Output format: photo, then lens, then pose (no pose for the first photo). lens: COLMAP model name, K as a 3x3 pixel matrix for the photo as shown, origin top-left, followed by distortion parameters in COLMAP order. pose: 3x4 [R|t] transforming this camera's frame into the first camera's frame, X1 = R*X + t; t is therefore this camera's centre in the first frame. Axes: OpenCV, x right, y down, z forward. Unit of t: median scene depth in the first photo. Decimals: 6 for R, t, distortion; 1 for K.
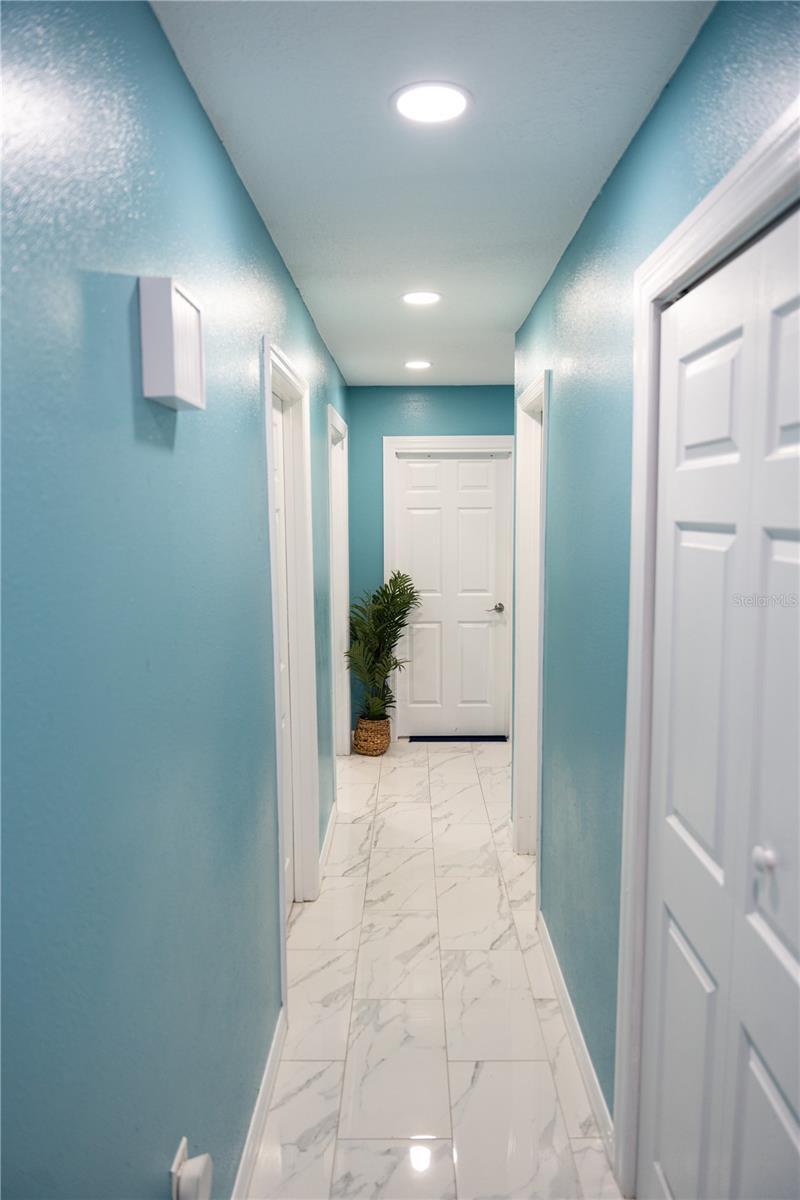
lens RADIAL K [[816.0, 0, 400.0], [0, 816.0, 600.0], [0, 0, 1]] dist [-0.022845, -0.002855]
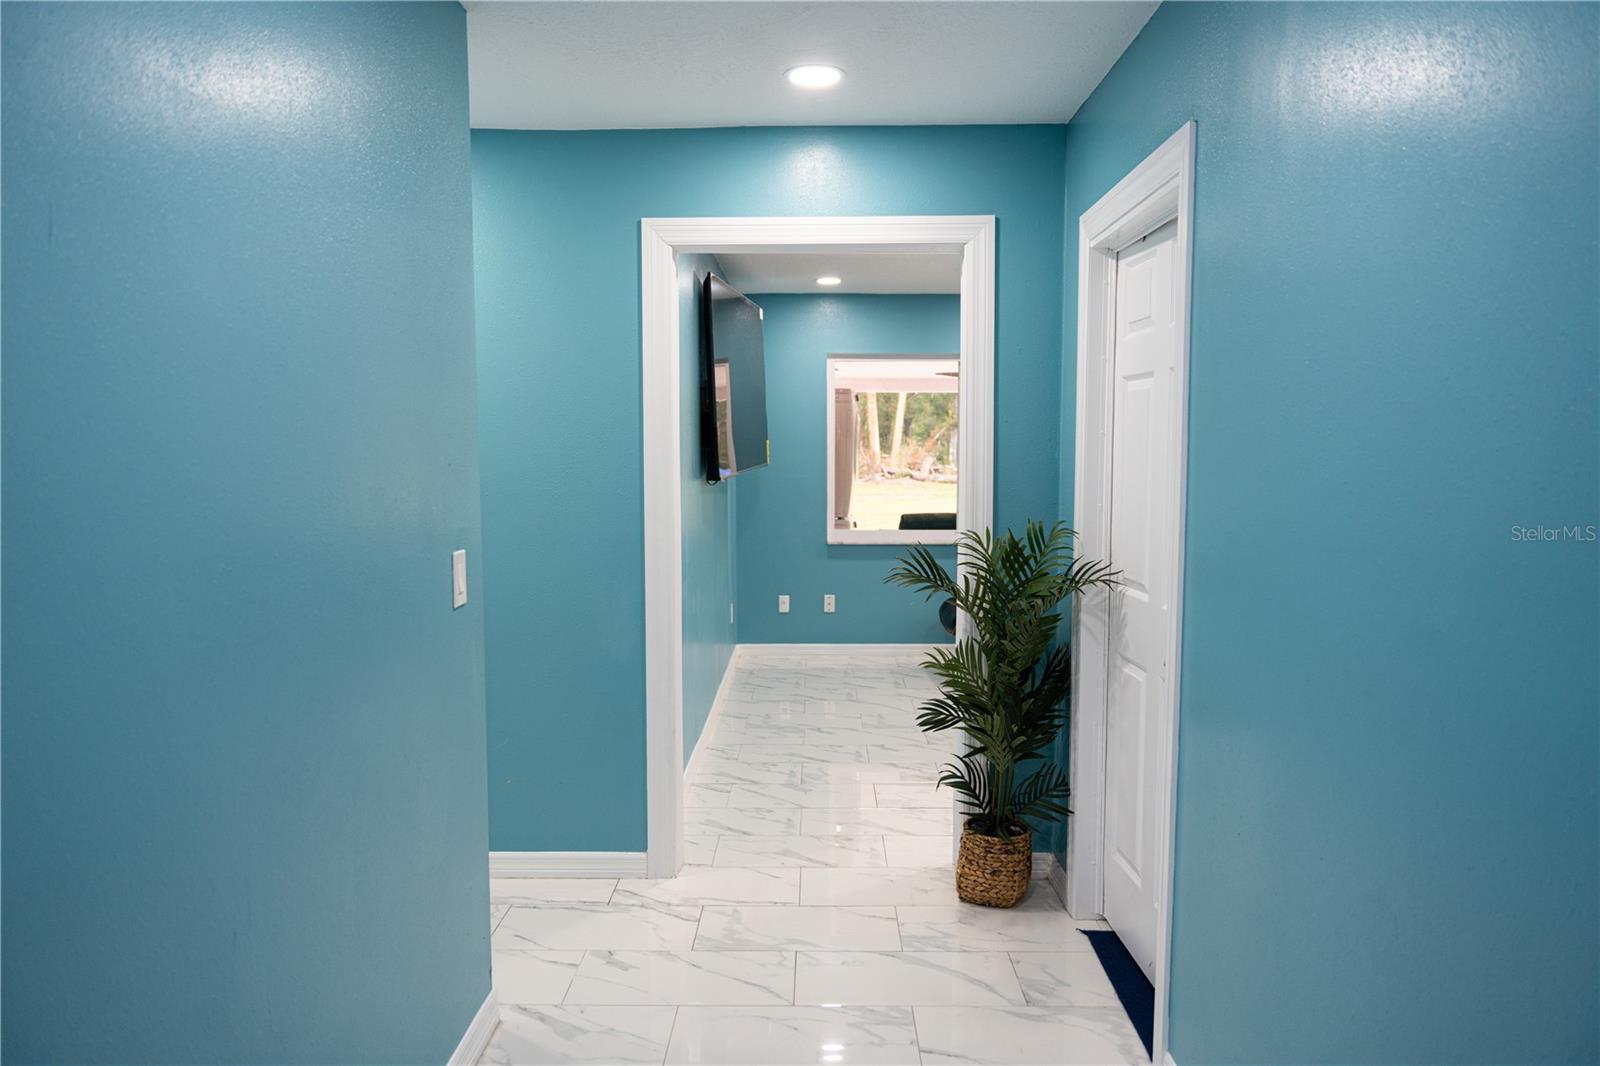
lens RADIAL K [[1087.9, 0, 800.0], [0, 1087.9, 533.0], [0, 0, 1]] dist [-0.022845, -0.002855]
pose [[-0.013977, 0.087408, -0.996075, 0.597839], [-0.112722, 0.989684, 0.088429, -0.069506], [0.993528, 0.113515, -0.003981, 0.894850]]
